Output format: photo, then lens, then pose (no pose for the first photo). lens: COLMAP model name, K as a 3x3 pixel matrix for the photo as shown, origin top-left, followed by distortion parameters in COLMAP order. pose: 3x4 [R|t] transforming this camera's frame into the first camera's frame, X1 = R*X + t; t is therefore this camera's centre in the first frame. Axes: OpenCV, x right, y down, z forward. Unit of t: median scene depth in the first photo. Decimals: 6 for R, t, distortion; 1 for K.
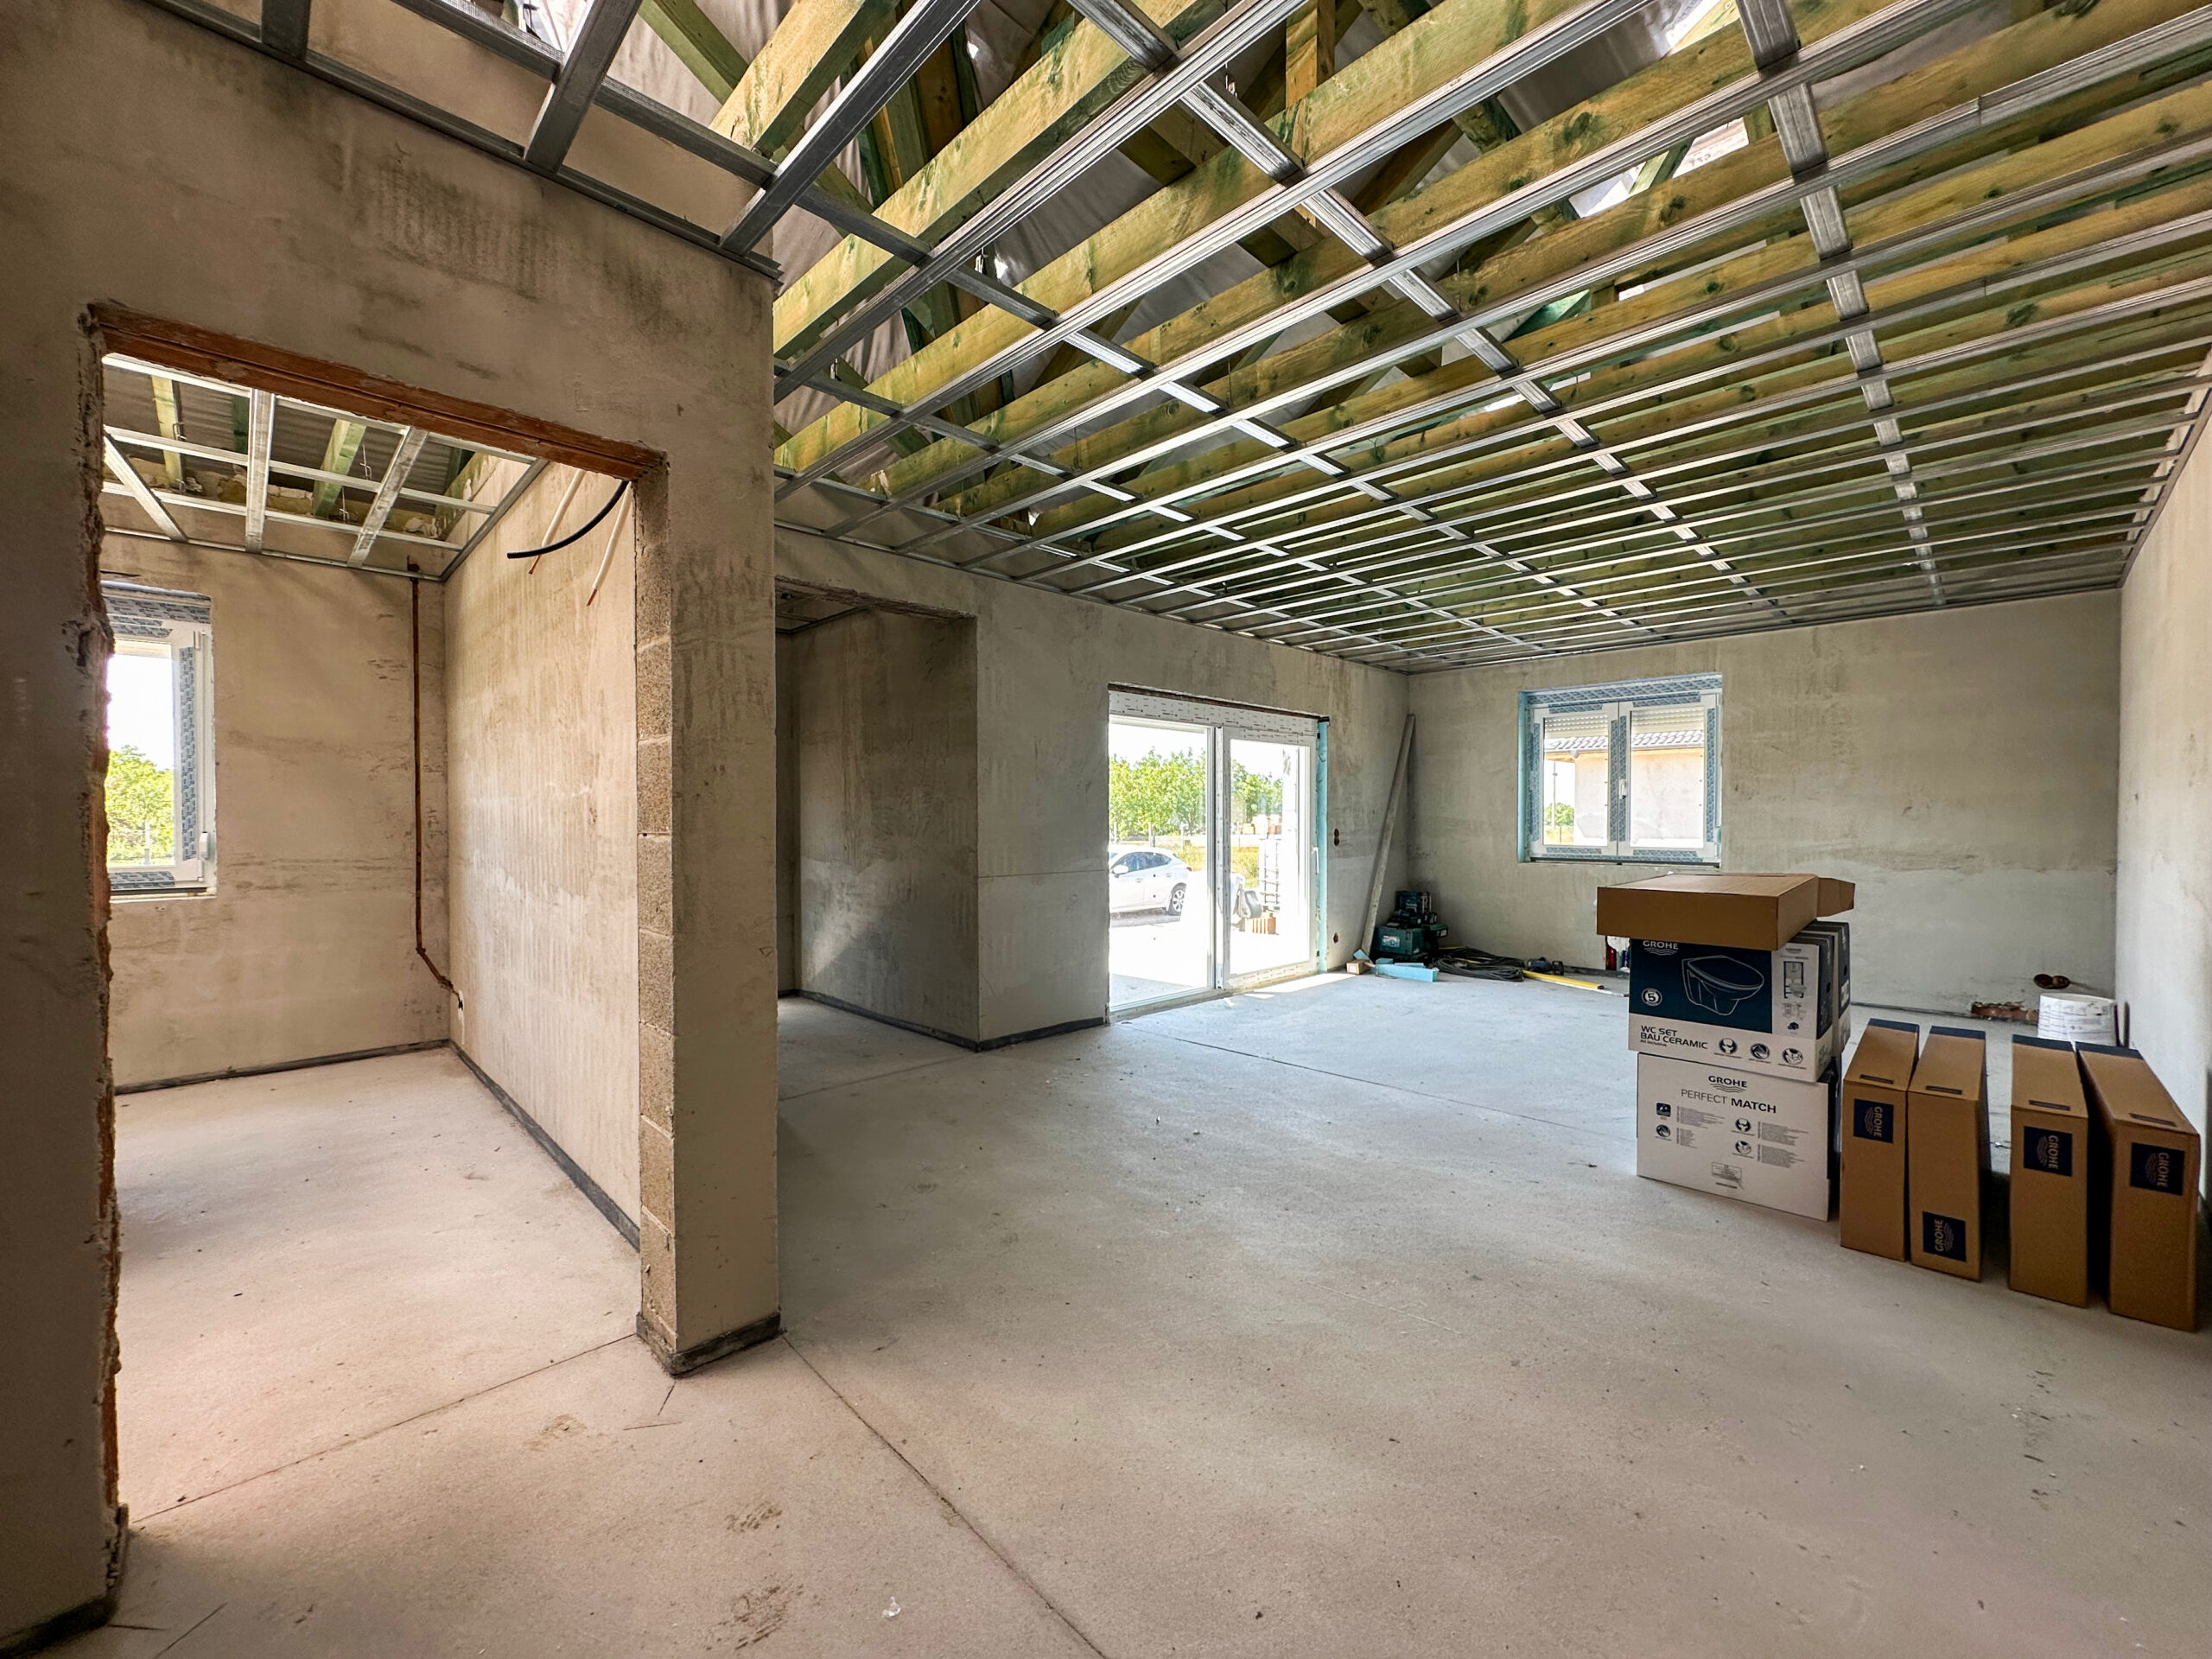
lens RADIAL K [[896.8, 0, 1107.3], [0, 896.8, 827.4], [0, 0, 1]] dist [-0.001531, -0.000012]
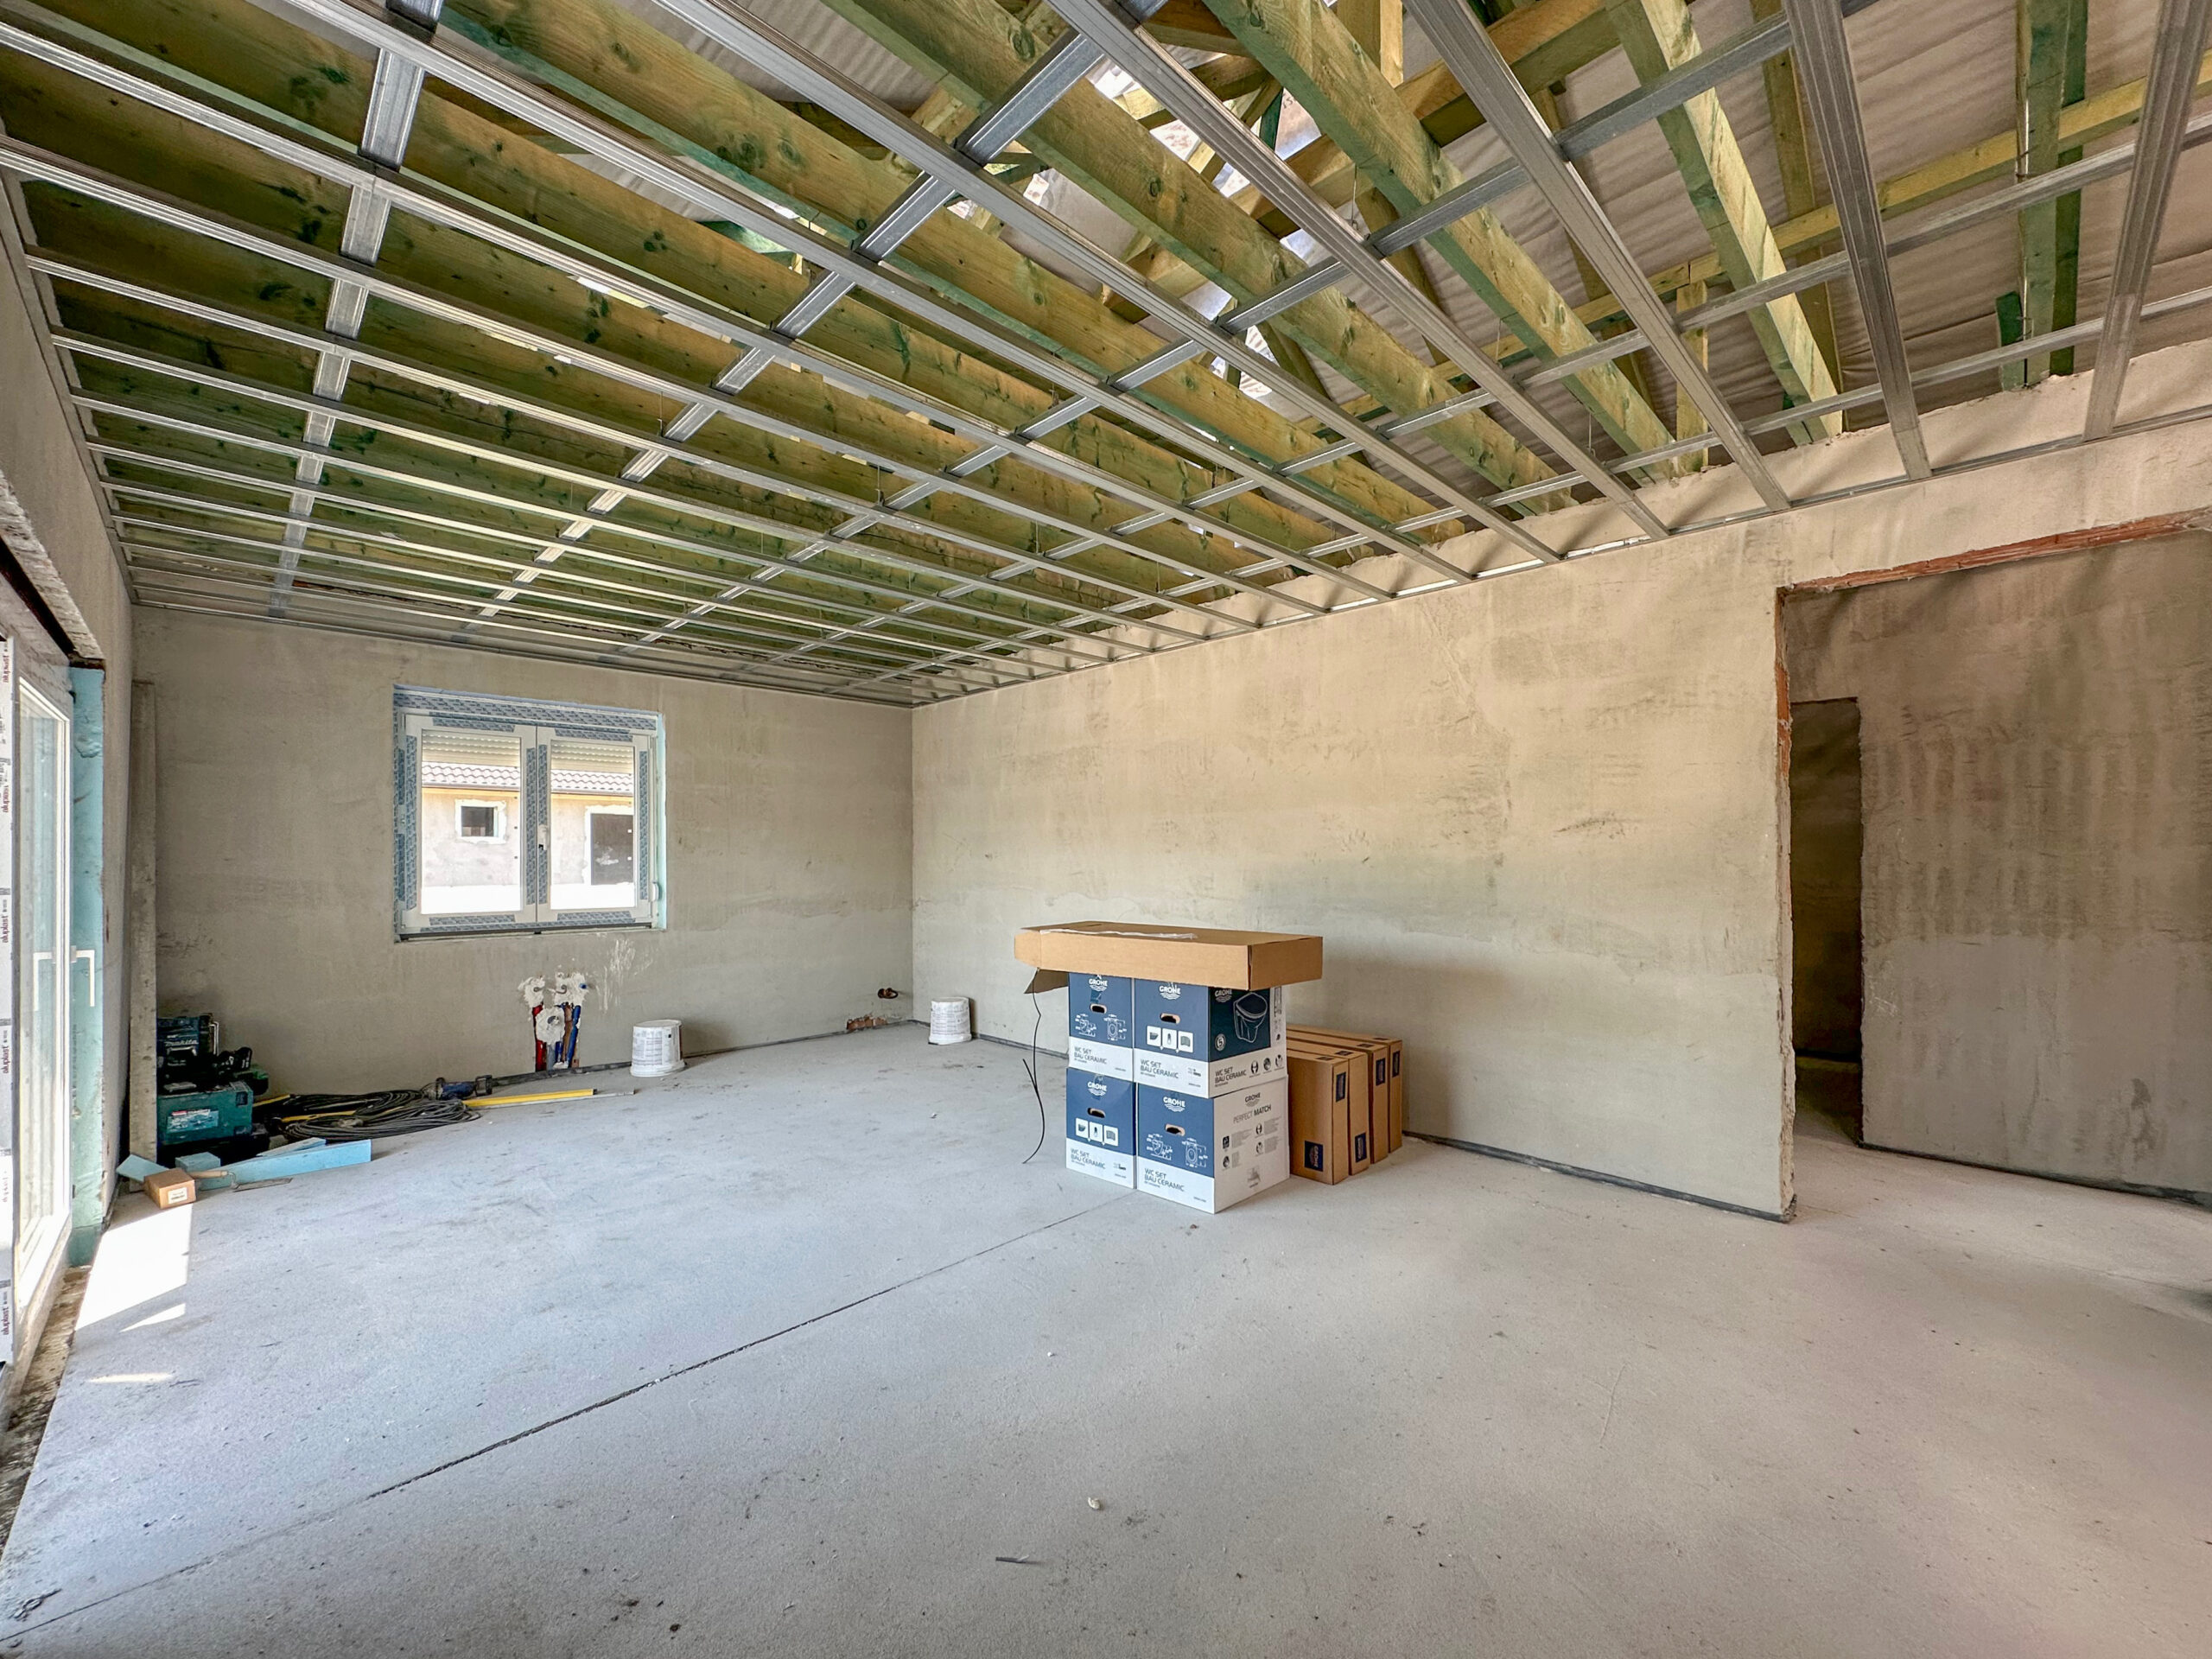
lens RADIAL K [[896.8, 0, 1110.9], [0, 896.8, 850.4], [0, 0, 1]] dist [-0.001531, -0.000012]
pose [[-0.004420, 0.012483, 0.999912, -0.217264], [0.014129, 0.999823, -0.012419, -0.014470], [-0.999890, 0.014073, -0.004596, 0.509789]]
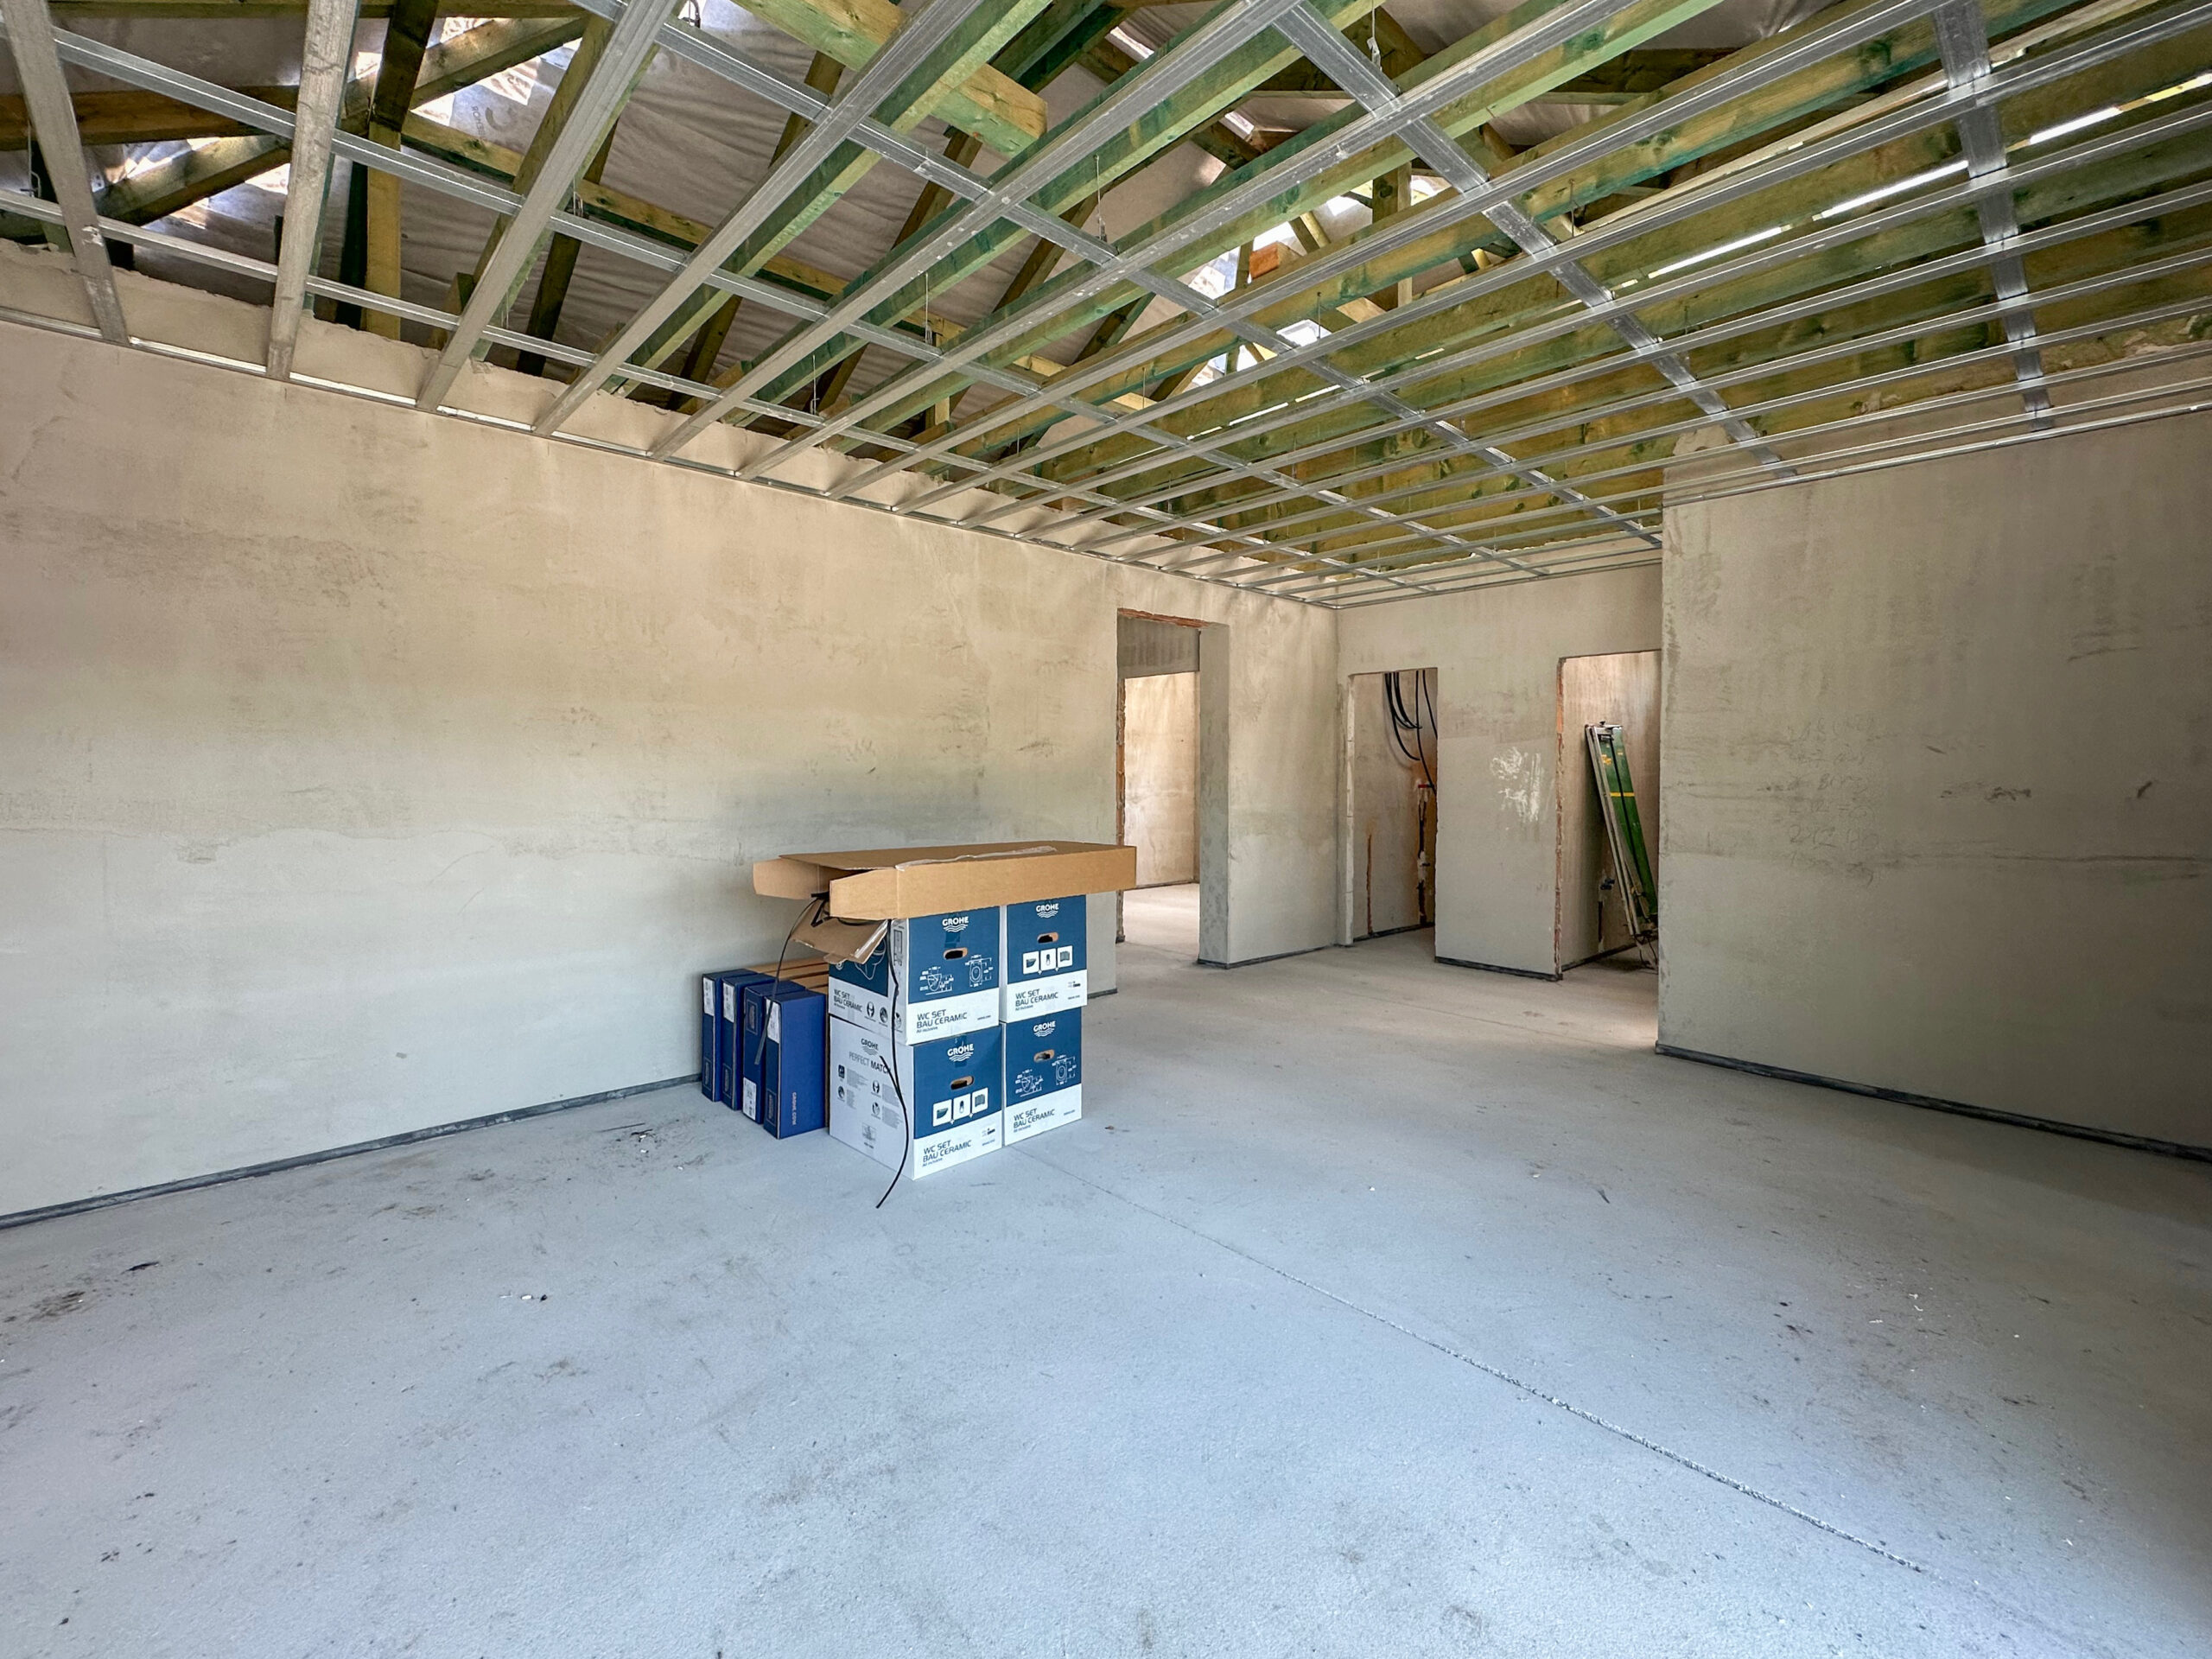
lens RADIAL K [[896.8, 0, 1116.9], [0, 896.8, 777.3], [0, 0, 1]] dist [-0.001531, -0.000012]
pose [[-0.998929, -0.003722, 0.046115, 0.227751], [-0.003183, 0.999926, 0.011757, -0.016167], [-0.046156, 0.011597, -0.998867, 0.943212]]
